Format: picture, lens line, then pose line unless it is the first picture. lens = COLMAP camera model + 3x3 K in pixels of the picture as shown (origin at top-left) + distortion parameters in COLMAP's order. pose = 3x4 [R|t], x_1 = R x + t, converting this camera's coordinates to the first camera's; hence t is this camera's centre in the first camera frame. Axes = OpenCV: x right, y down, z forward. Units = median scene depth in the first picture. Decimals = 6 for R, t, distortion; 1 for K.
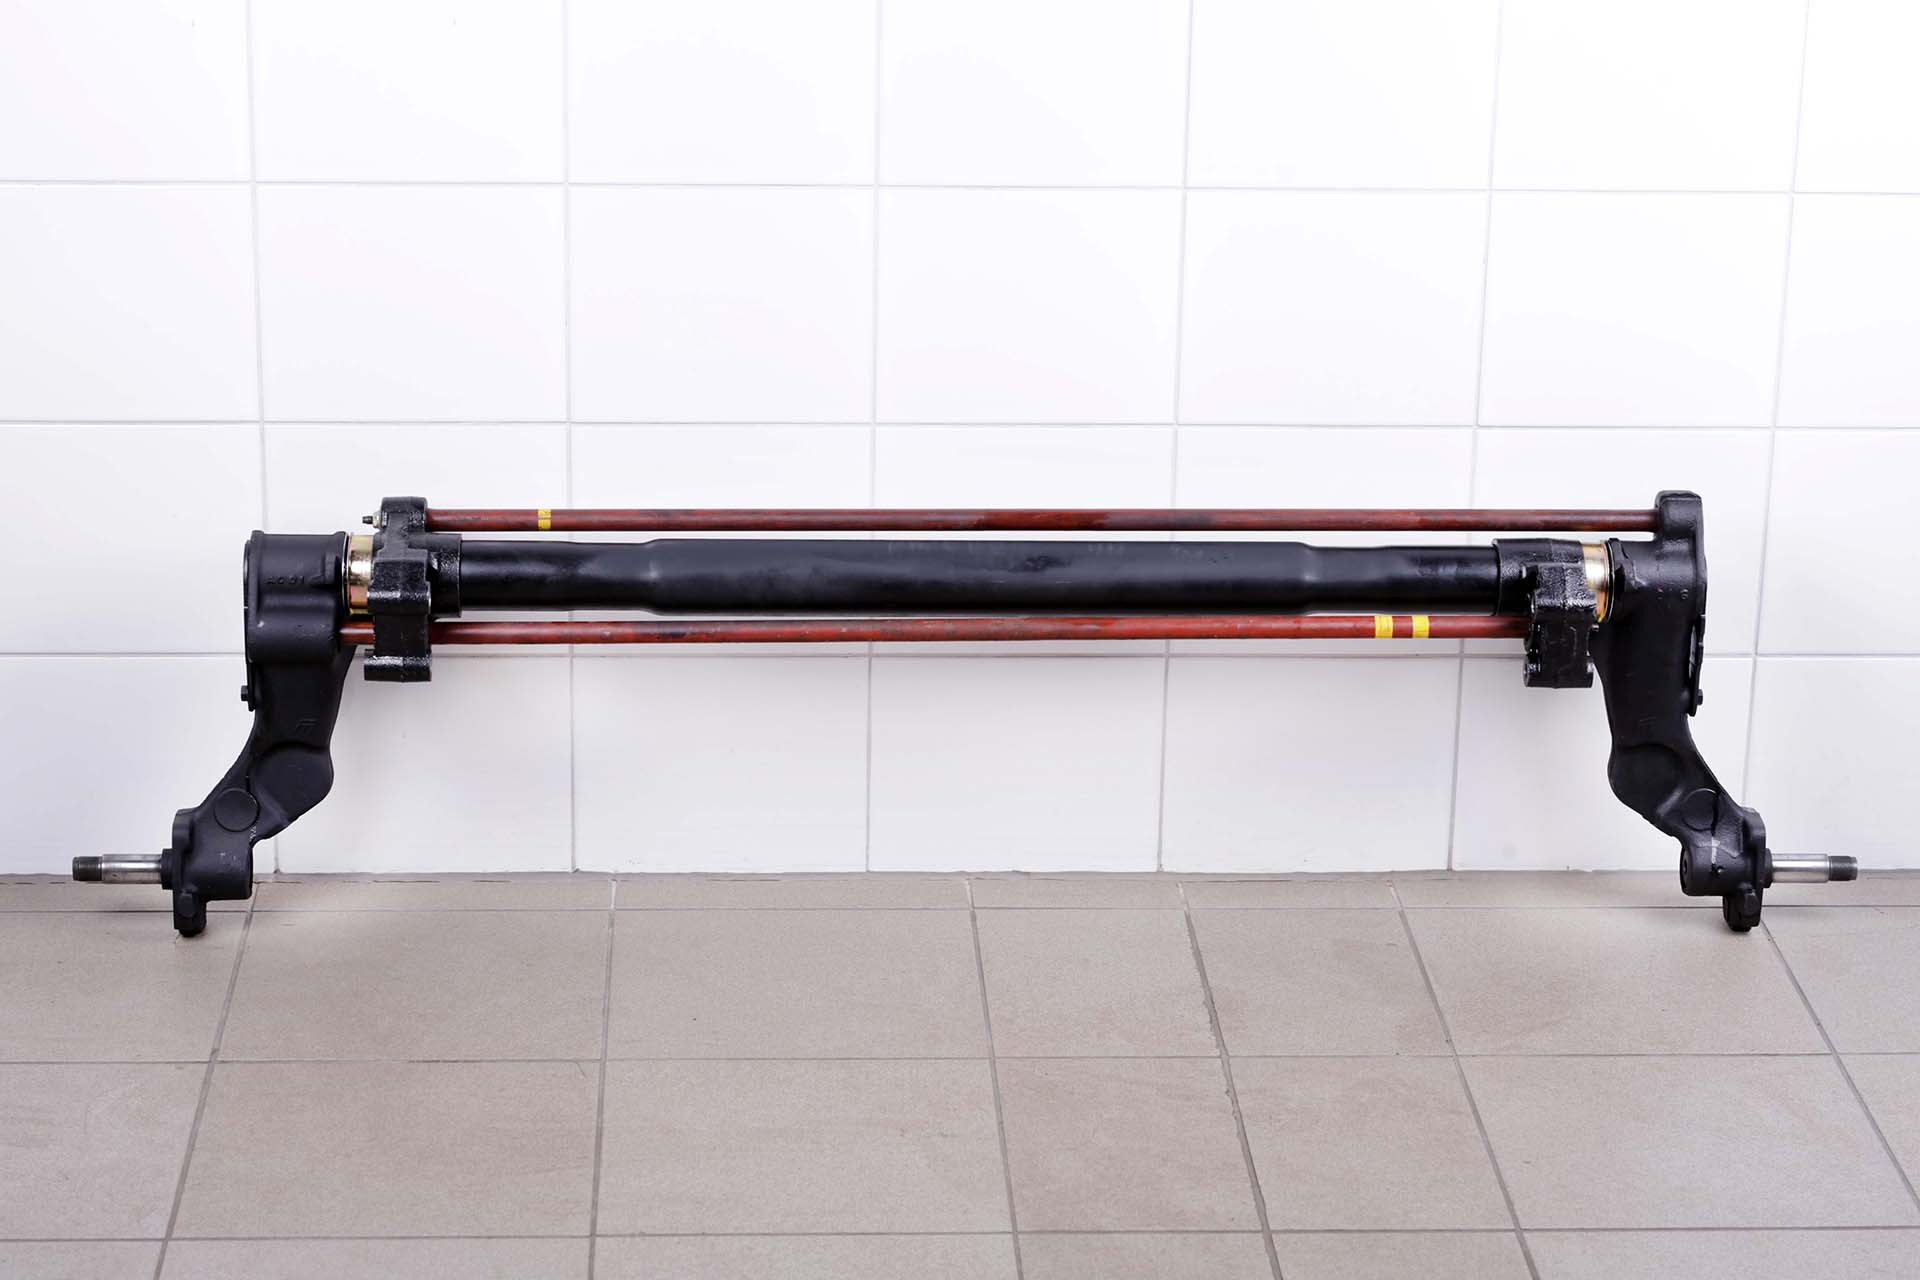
lens RADIAL K [[4538.4, 0, 960.0], [0, 4538.4, 640.0], [0, 0, 1]] dist [-0.004447, -0.342255]
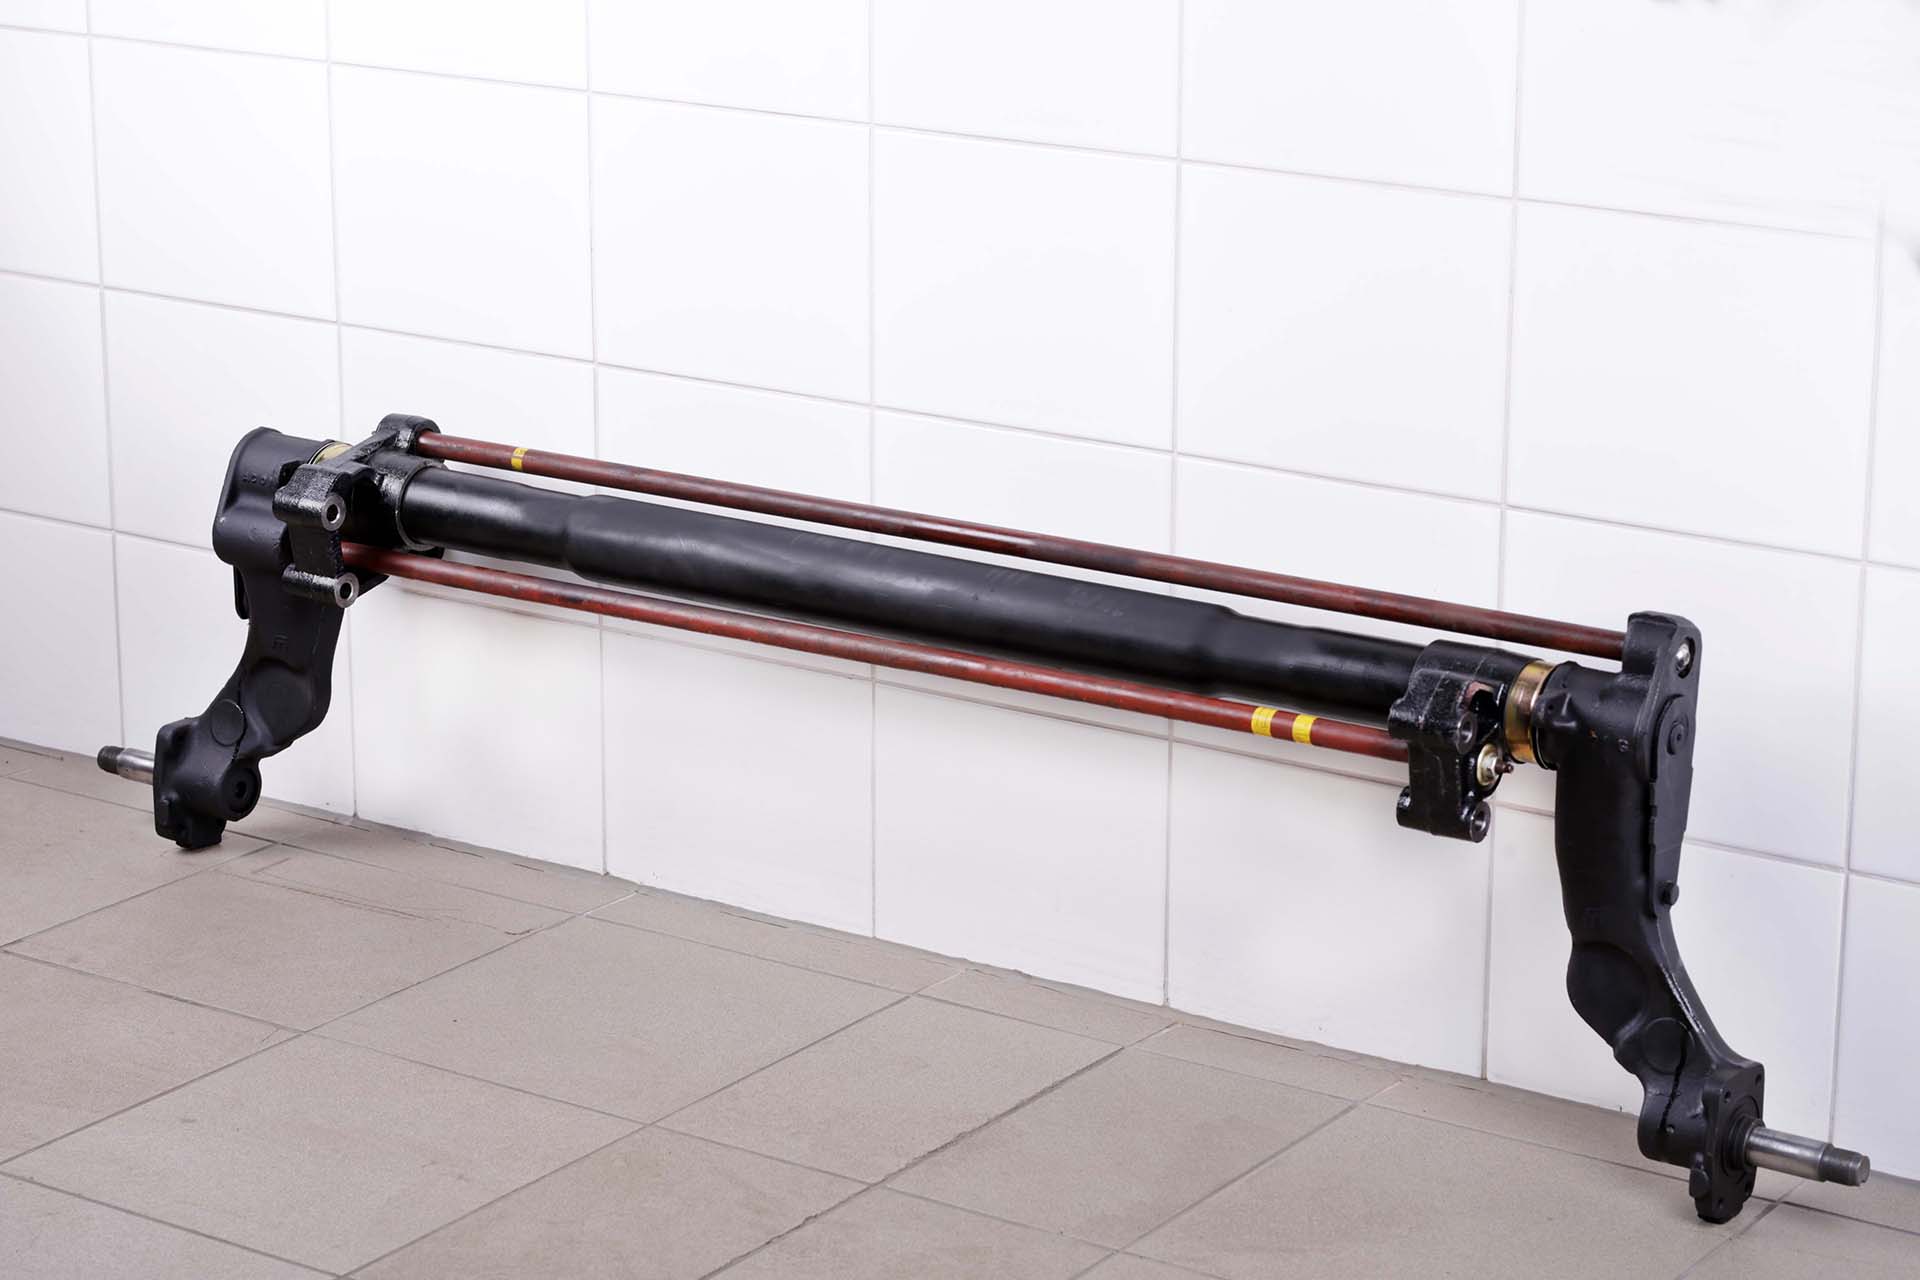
lens RADIAL K [[4538.4, 0, 960.0], [0, 4538.4, 640.0], [0, 0, 1]] dist [-0.004447, -0.342255]
pose [[0.798575, 0.148481, -0.583294, 0.507687], [-0.187191, 0.982304, -0.006227, -0.001981], [0.572047, 0.114160, 0.812238, 0.321387]]
